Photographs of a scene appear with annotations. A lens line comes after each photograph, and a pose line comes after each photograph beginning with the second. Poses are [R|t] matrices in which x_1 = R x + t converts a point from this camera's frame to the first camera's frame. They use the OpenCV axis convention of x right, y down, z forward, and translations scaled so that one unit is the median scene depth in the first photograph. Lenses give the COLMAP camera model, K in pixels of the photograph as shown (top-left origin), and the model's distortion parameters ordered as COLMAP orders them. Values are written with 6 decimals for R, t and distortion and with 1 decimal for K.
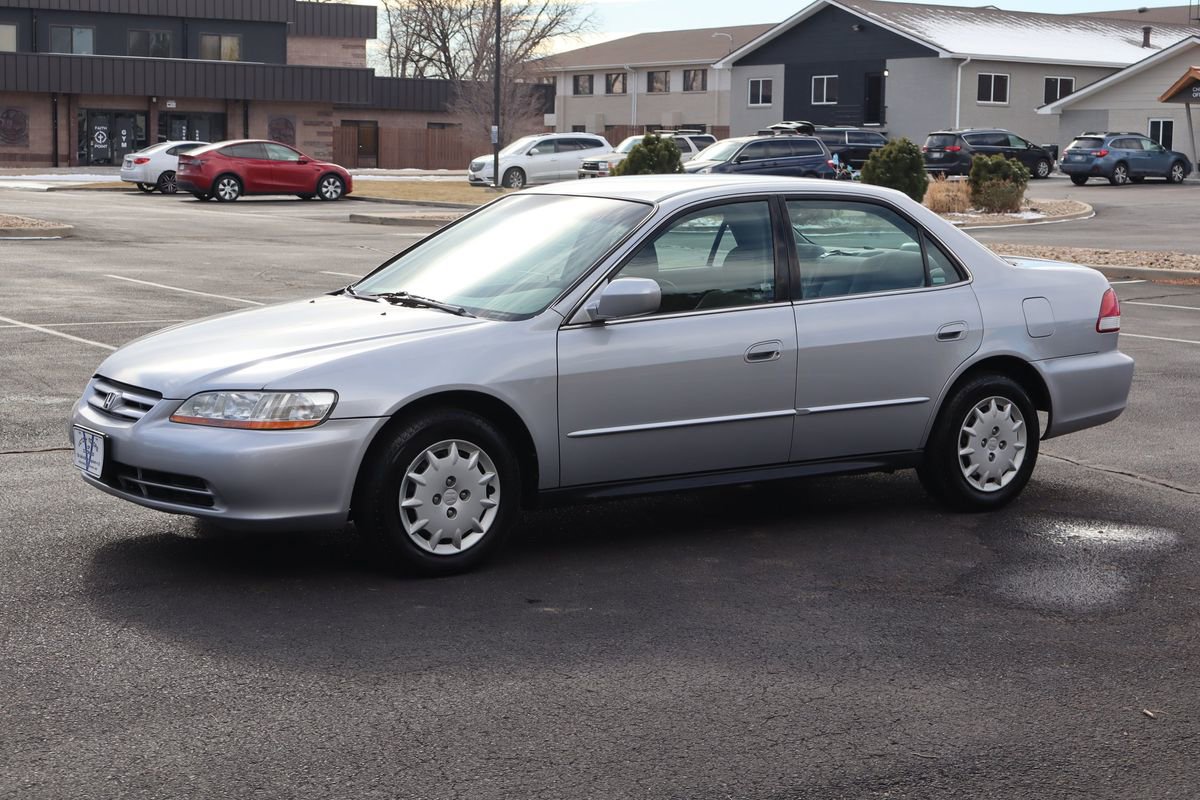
lens RADIAL K [[2006.5, 0, 600.0], [0, 2006.5, 400.0], [0, 0, 1]] dist [0.032111, 0.022045]
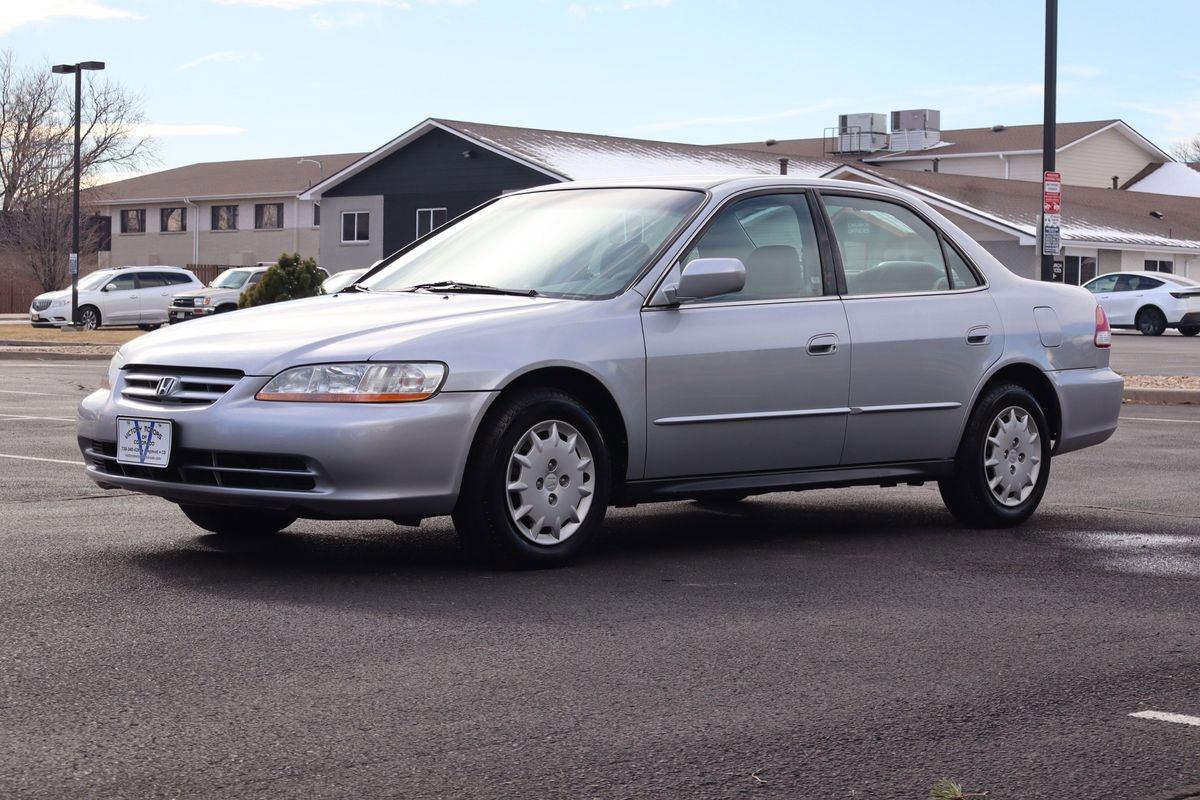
lens RADIAL K [[2356.5, 0, 600.0], [0, 2356.5, 400.0], [0, 0, 1]] dist [0.033142, -0.124635]
pose [[0.979228, -0.007802, 0.202614, -0.227690], [0.025261, 0.996169, -0.083727, 0.085299], [-0.201184, 0.087106, 0.975673, -0.061947]]
